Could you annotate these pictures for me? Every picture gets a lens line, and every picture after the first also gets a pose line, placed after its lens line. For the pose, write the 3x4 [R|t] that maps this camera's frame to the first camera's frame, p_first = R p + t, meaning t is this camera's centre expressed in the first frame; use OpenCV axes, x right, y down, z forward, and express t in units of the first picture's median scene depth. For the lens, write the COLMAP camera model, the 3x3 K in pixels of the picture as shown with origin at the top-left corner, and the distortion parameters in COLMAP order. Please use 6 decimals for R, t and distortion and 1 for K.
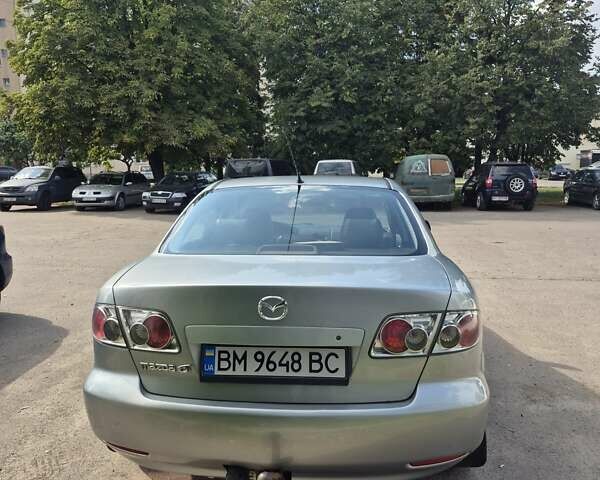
lens RADIAL K [[548.4, 0, 298.0], [0, 548.4, 234.2], [0, 0, 1]] dist [0.139184, -0.197780]
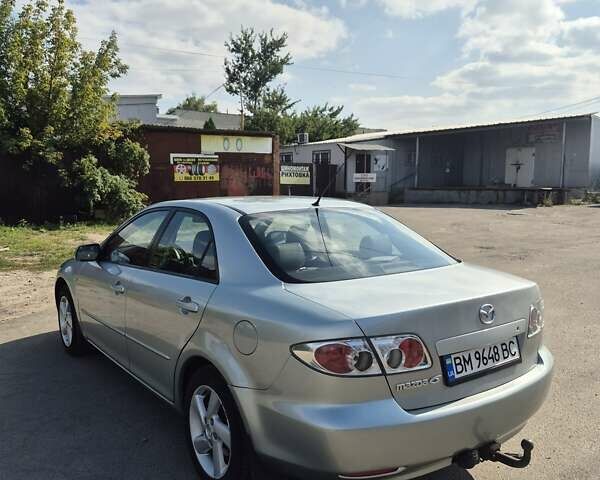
lens RADIAL K [[551.4, 0, 300.0], [0, 551.4, 240.0], [0, 0, 1]] dist [0.137034, -0.206002]
pose [[0.747717, -0.067810, 0.660546, -0.739202], [0.067964, 0.997363, 0.025454, -0.057471], [-0.660530, 0.025861, 0.750354, 0.208139]]
